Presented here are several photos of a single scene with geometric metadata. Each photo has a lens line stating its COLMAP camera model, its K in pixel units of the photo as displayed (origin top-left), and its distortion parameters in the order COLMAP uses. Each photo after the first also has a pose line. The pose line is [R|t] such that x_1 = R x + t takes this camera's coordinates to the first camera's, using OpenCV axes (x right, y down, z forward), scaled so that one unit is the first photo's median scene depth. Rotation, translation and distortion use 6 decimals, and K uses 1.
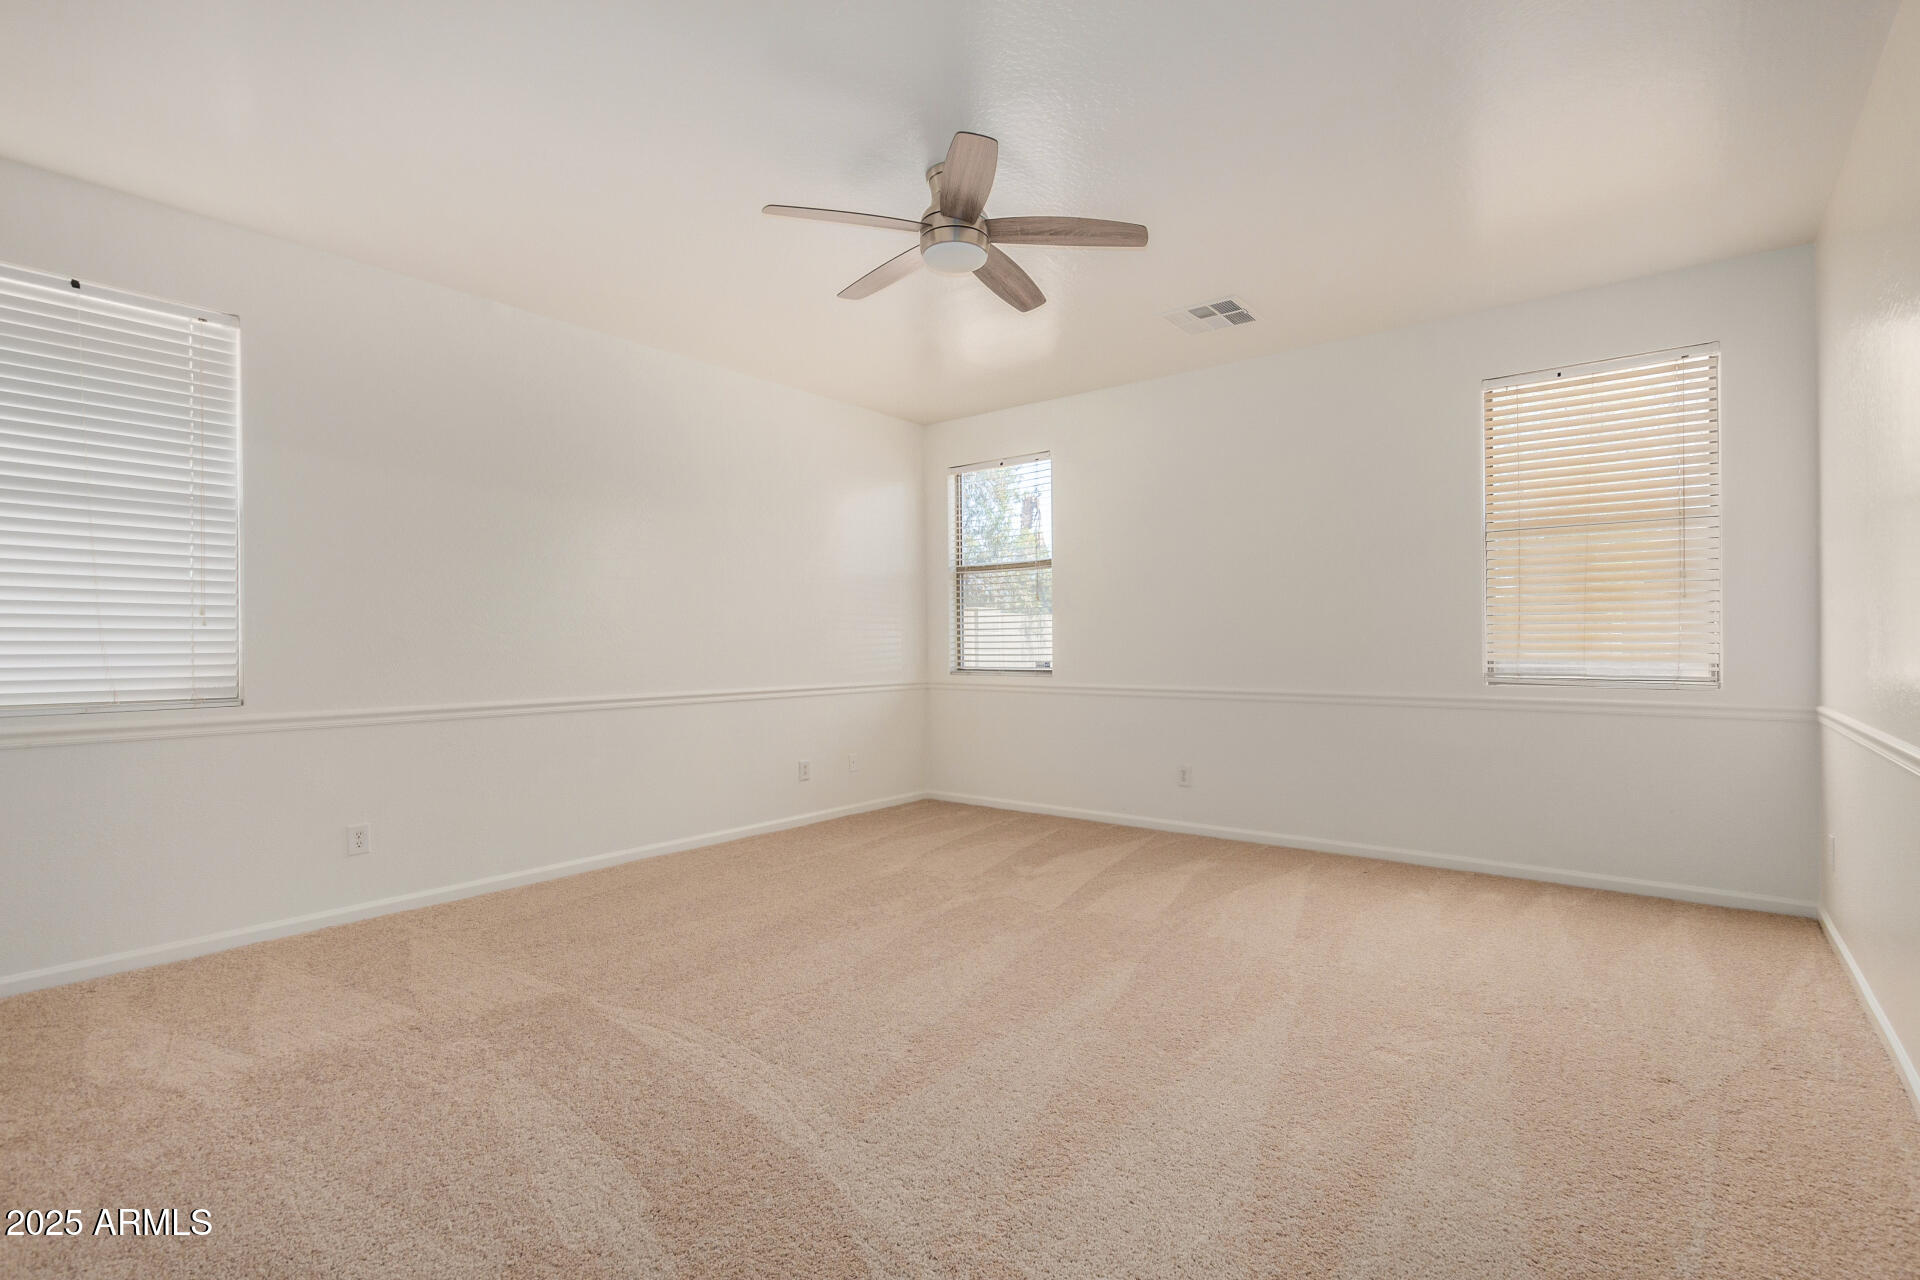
lens RADIAL K [[892.8, 0, 967.3], [0, 892.8, 643.2], [0, 0, 1]] dist [0.011889, -0.004762]
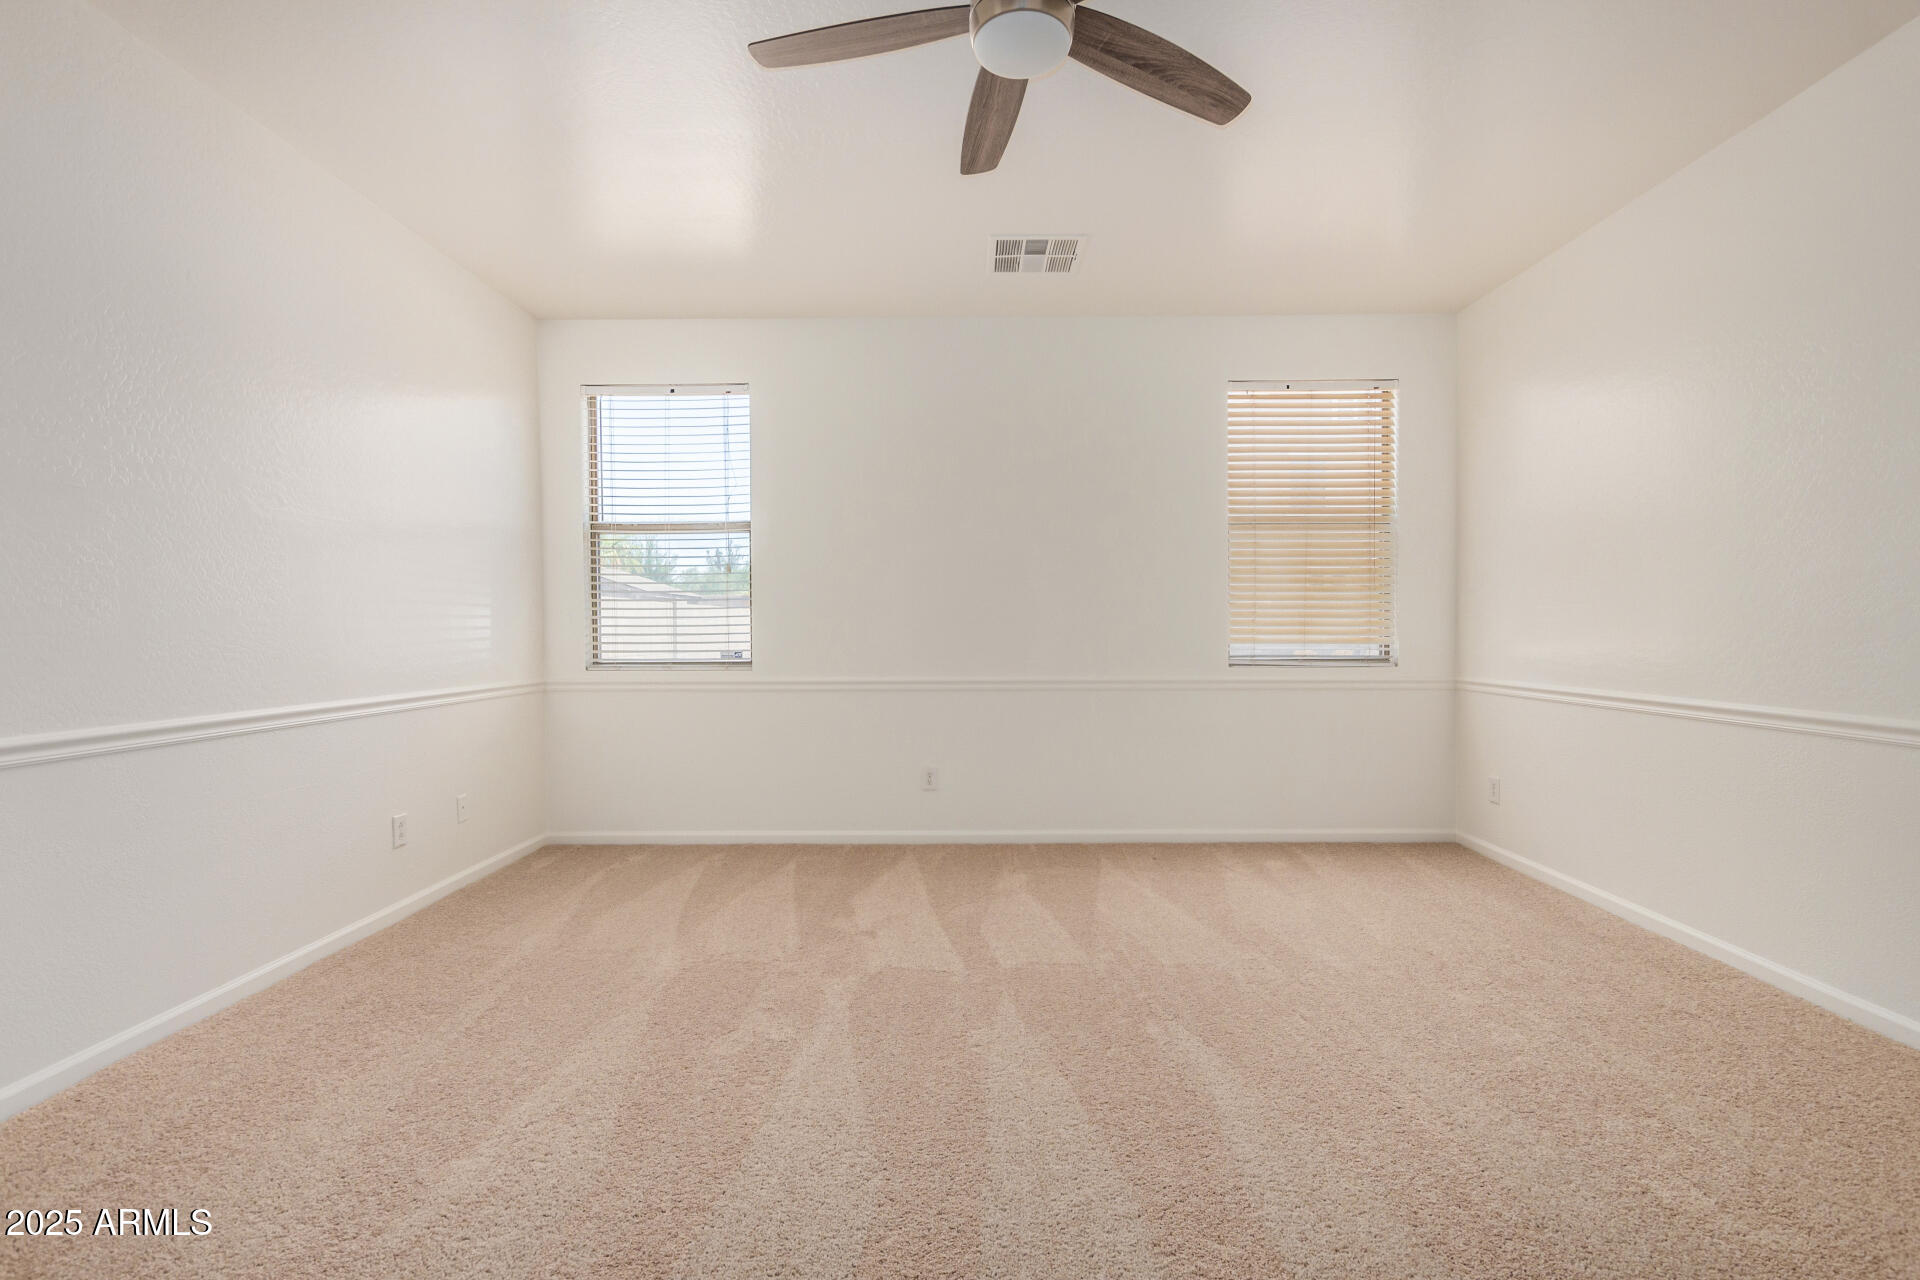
lens RADIAL K [[892.8, 0, 967.3], [0, 892.8, 643.2], [0, 0, 1]] dist [0.011889, -0.004762]
pose [[0.792003, -0.007625, 0.610469, -0.264472], [-0.000605, 0.999912, 0.013274, 0.003639], [-0.610517, -0.010882, 0.791929, 0.282872]]
